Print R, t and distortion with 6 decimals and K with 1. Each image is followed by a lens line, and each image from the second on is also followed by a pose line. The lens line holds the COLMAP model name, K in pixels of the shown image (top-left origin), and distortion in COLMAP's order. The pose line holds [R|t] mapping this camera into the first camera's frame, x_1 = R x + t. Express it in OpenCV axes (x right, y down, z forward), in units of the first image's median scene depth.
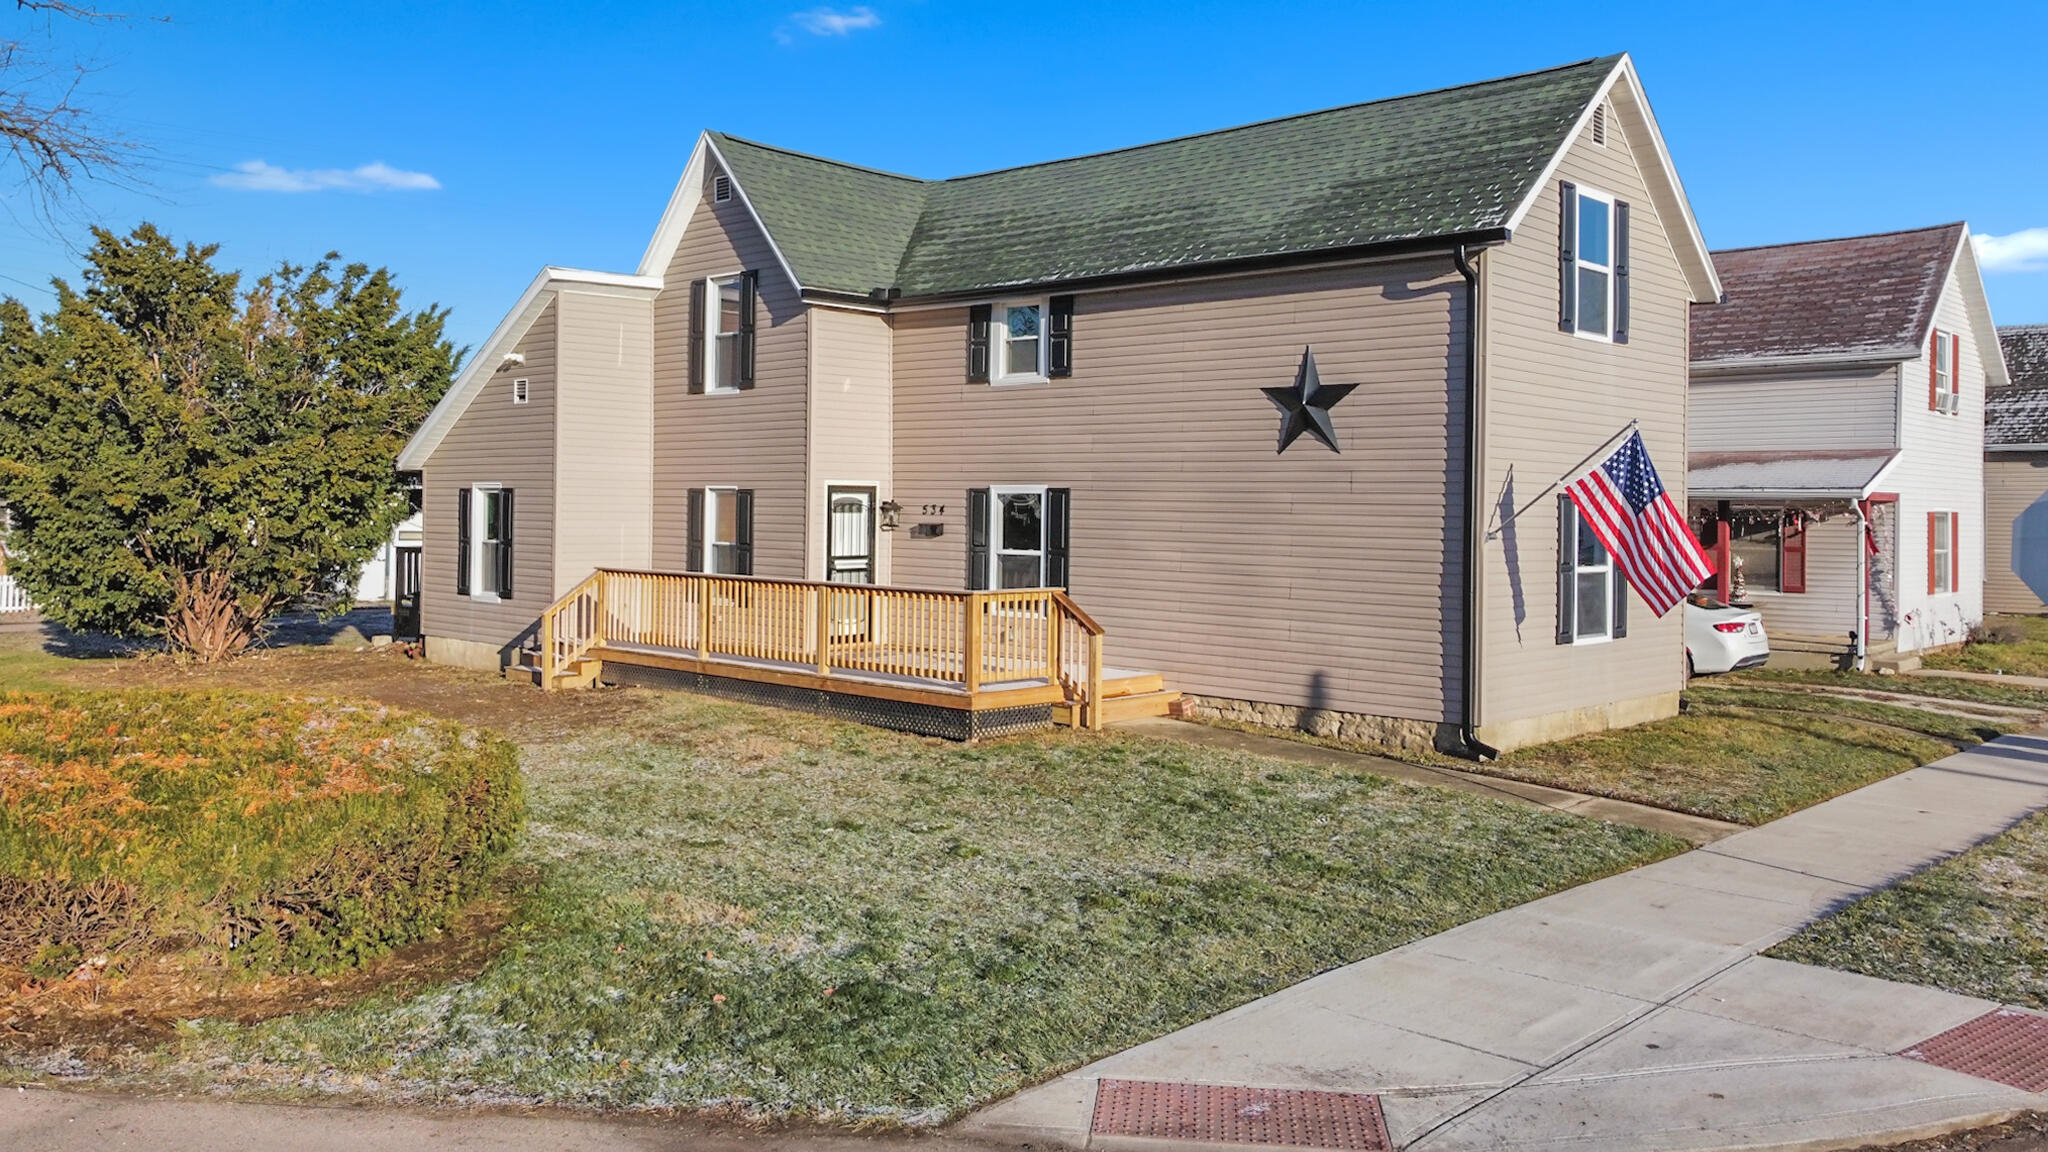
lens RADIAL K [[1617.0, 0, 1021.1], [0, 1617.0, 480.1], [0, 0, 1]] dist [-0.000370, 0.000466]
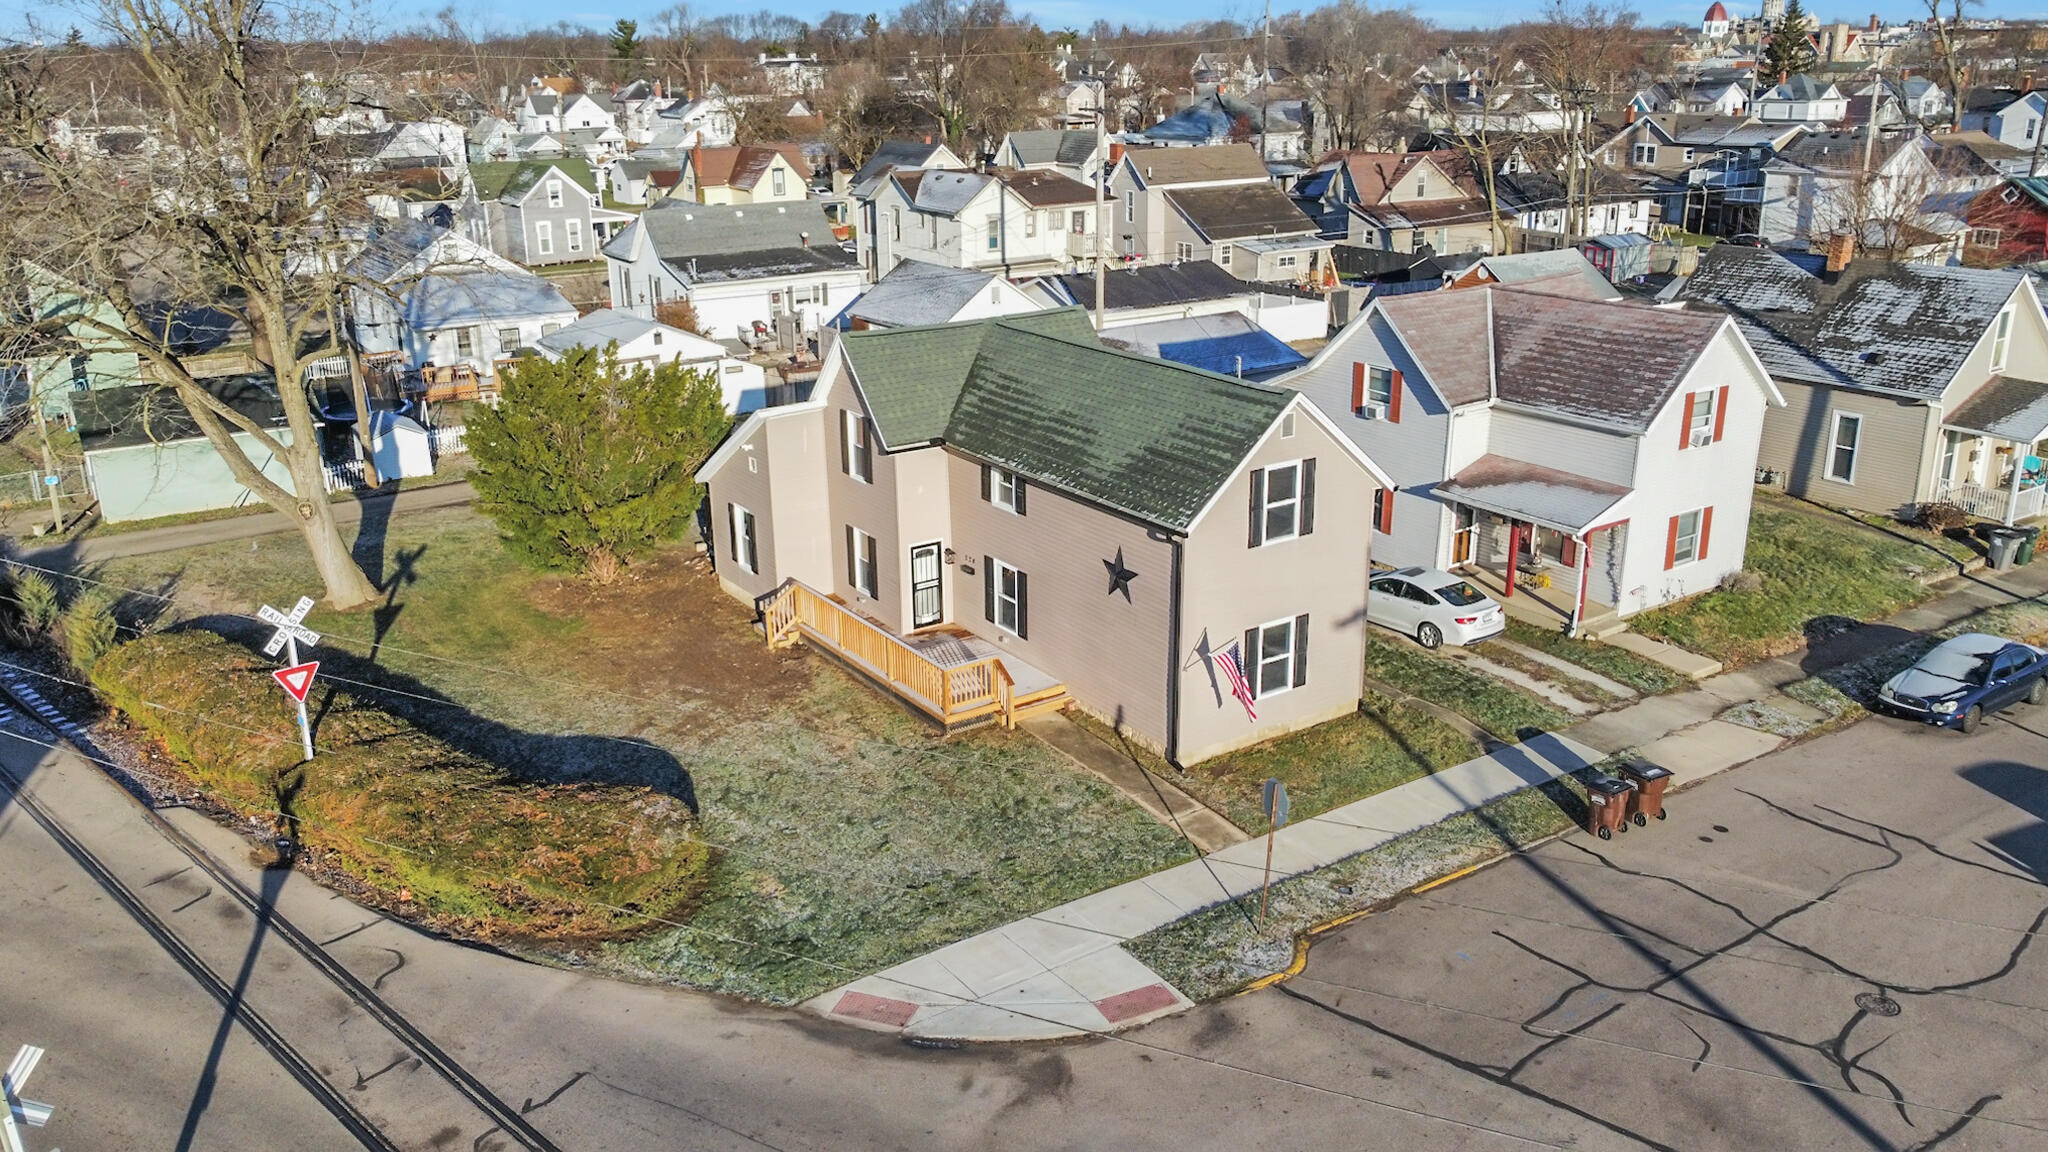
lens RADIAL K [[1561.3, 0, 1024.0], [0, 1561.3, 576.0], [0, 0, 1]] dist [-0.000333, 0.001627]
pose [[0.976816, 0.043585, -0.209595, 0.378463], [0.027759, 0.945003, 0.325882, -0.542408], [0.212272, -0.324145, 0.921884, -0.602082]]
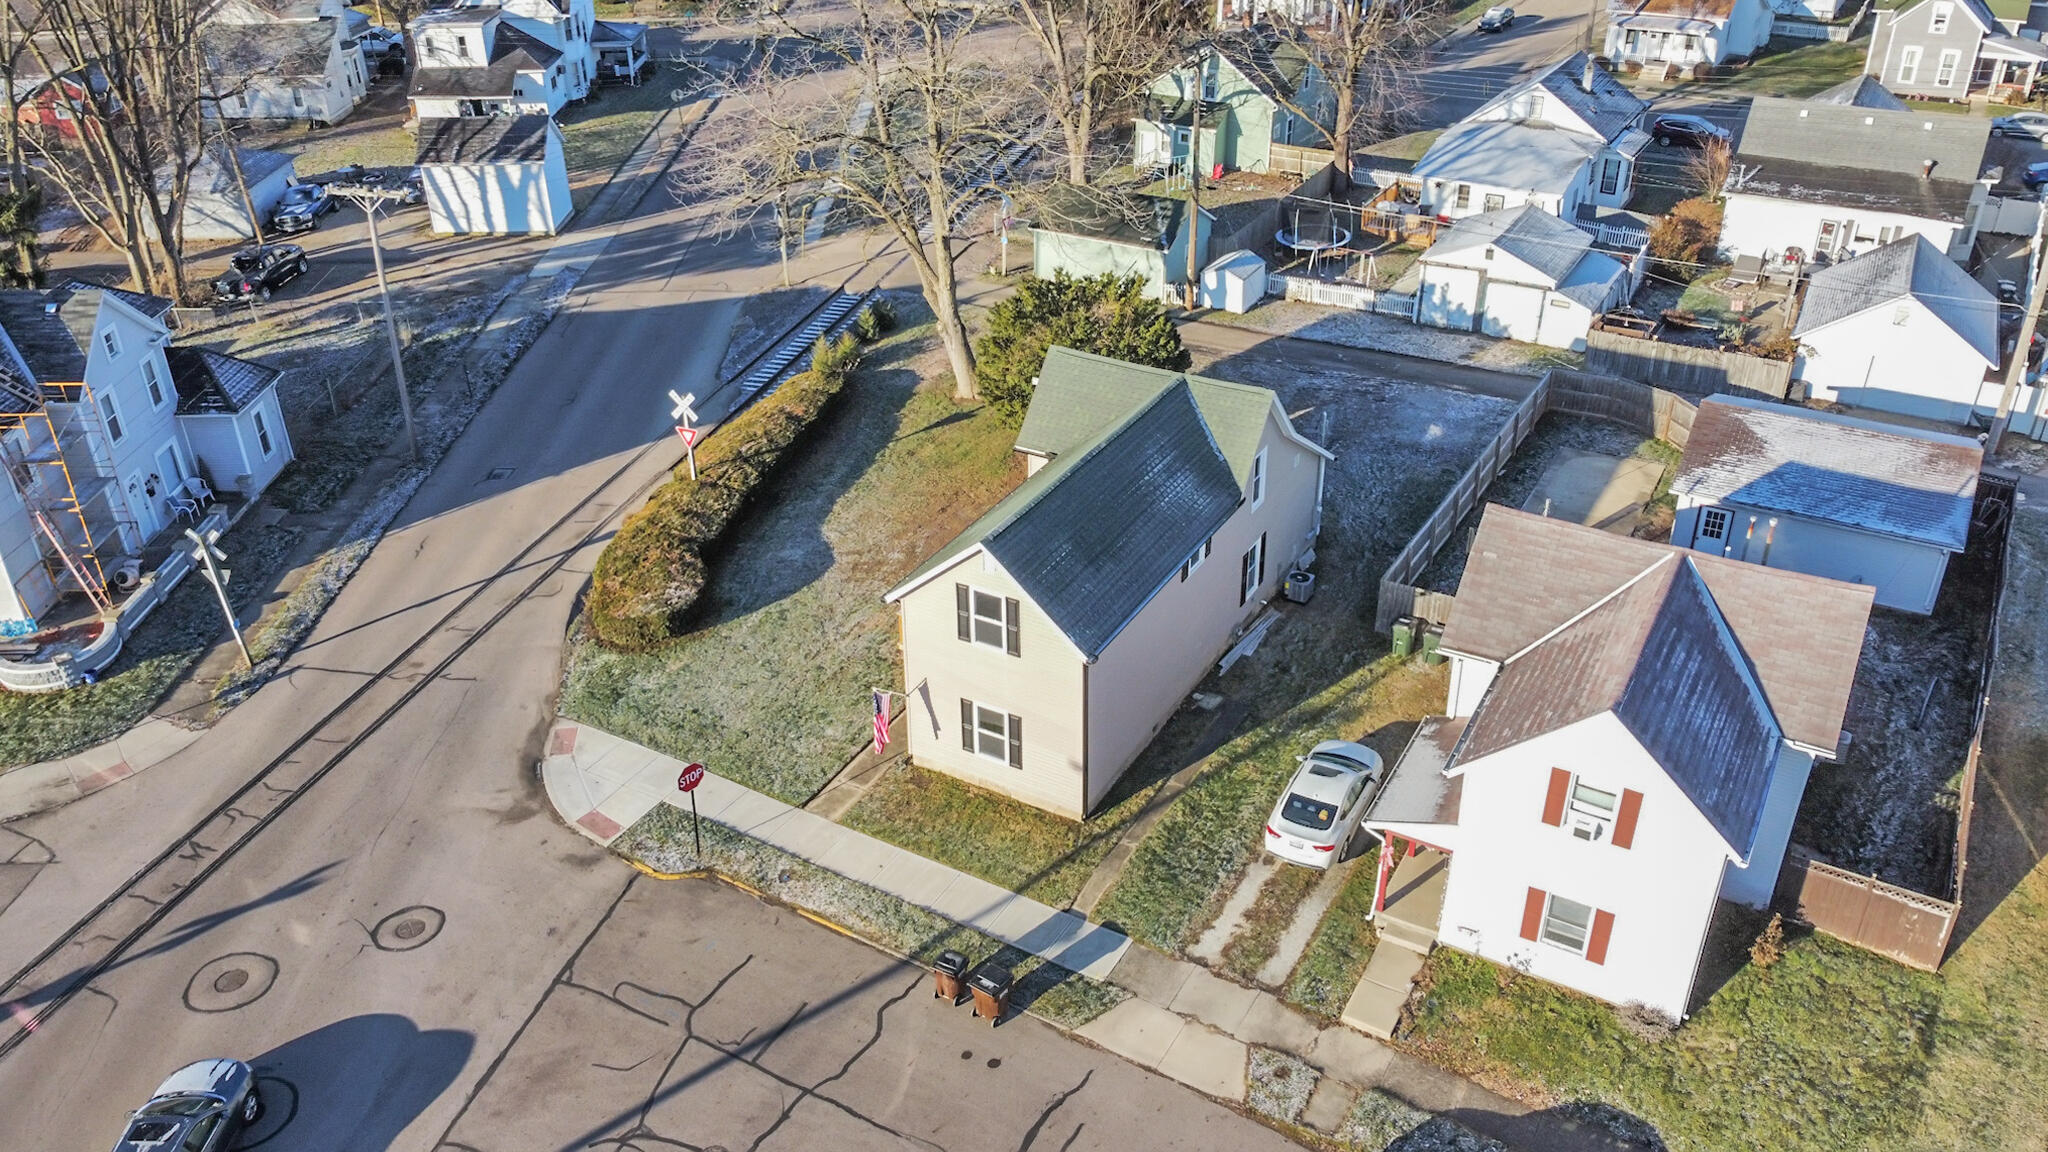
lens RADIAL K [[1561.3, 0, 1024.0], [0, 1561.3, 576.0], [0, 0, 1]] dist [-0.000333, 0.001627]
pose [[0.237192, 0.476947, -0.846322, 1.803566], [0.027284, 0.867569, 0.496568, -1.045786], [0.971080, -0.140873, 0.192767, 0.556453]]
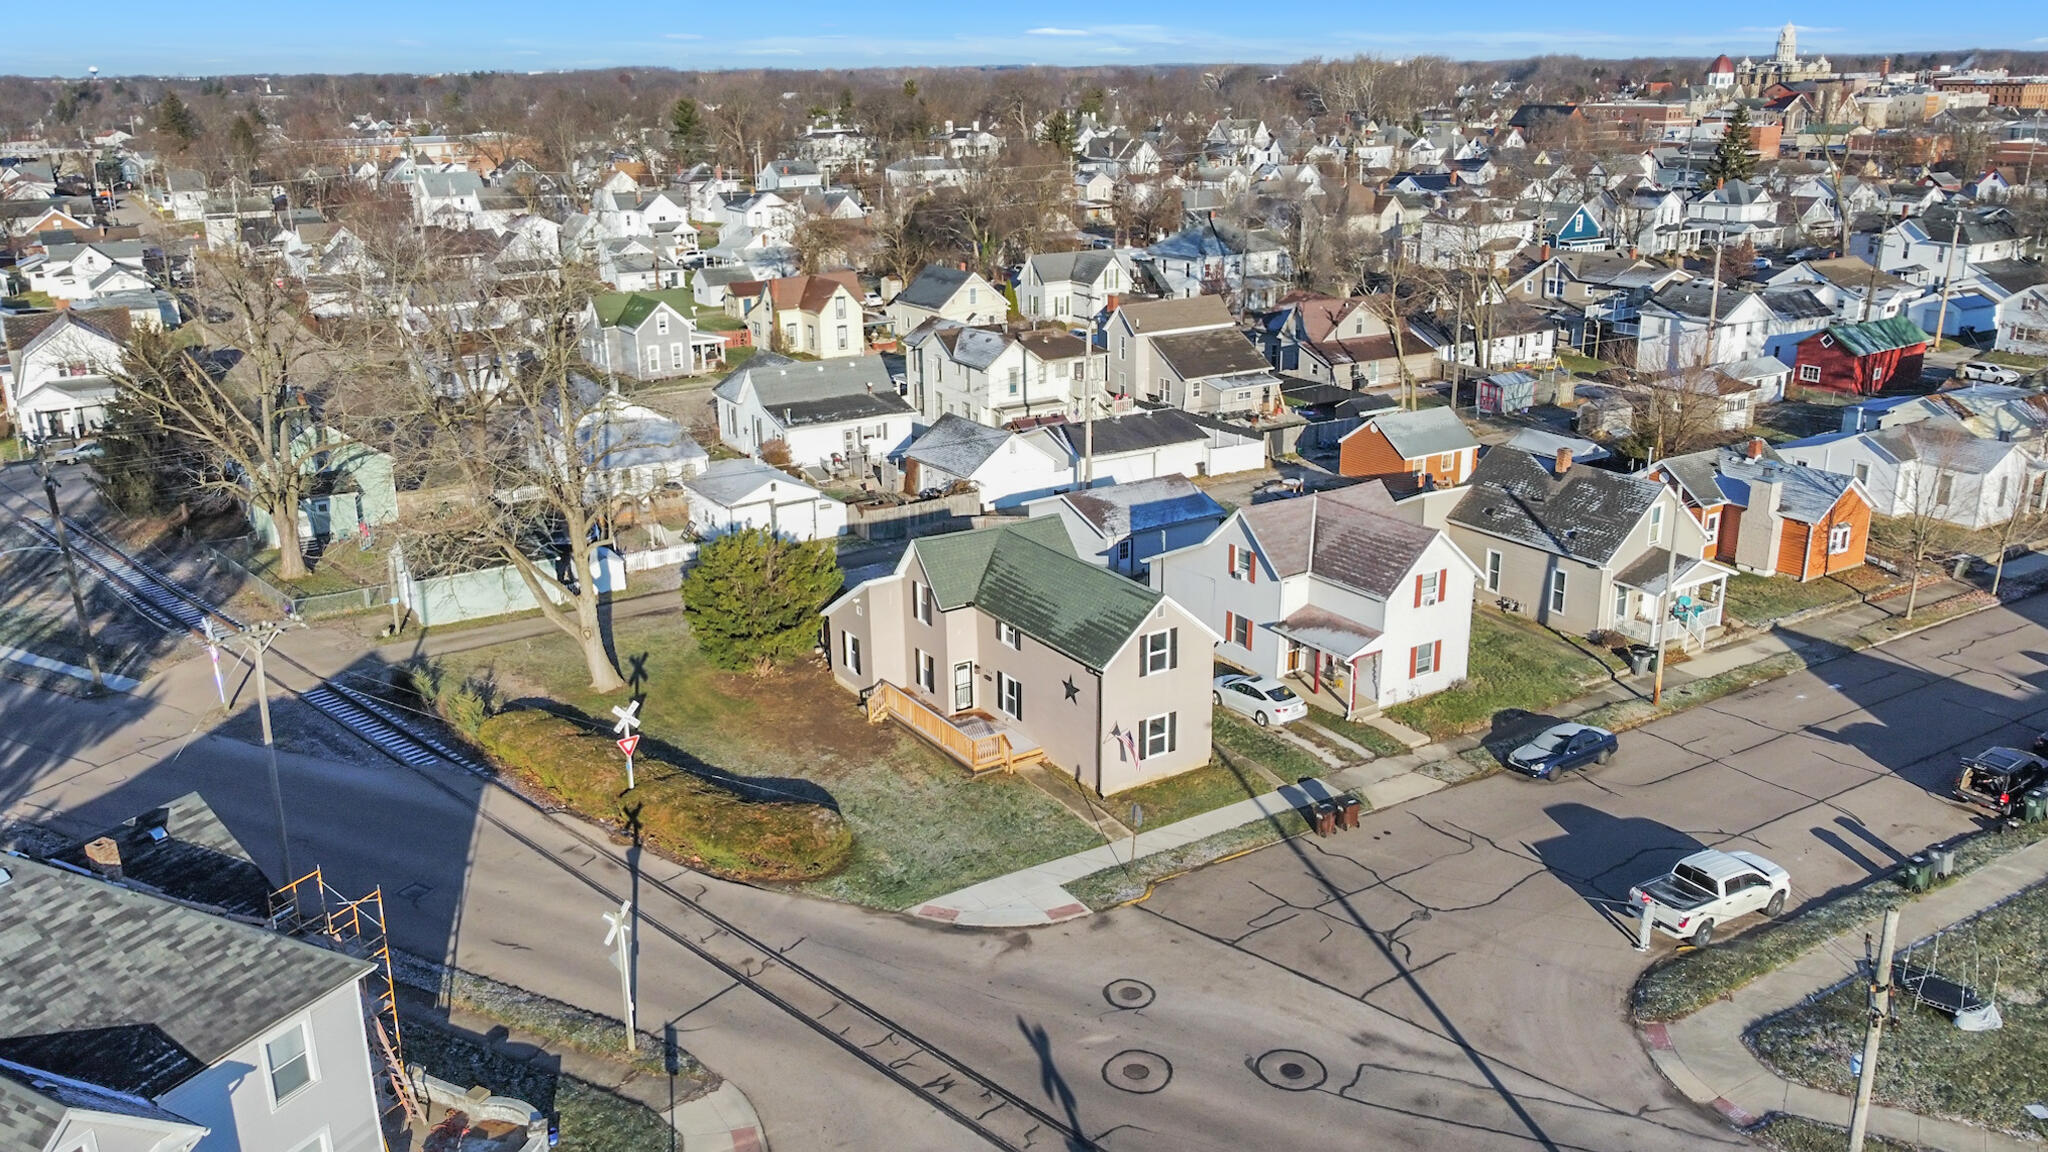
lens RADIAL K [[1561.3, 0, 1024.0], [0, 1561.3, 576.0], [0, 0, 1]] dist [-0.000333, 0.001627]
pose [[0.972380, 0.048310, -0.228349, 0.693078], [0.026559, 0.949089, 0.313887, -1.108001], [0.231887, -0.311282, 0.921592, -1.686122]]
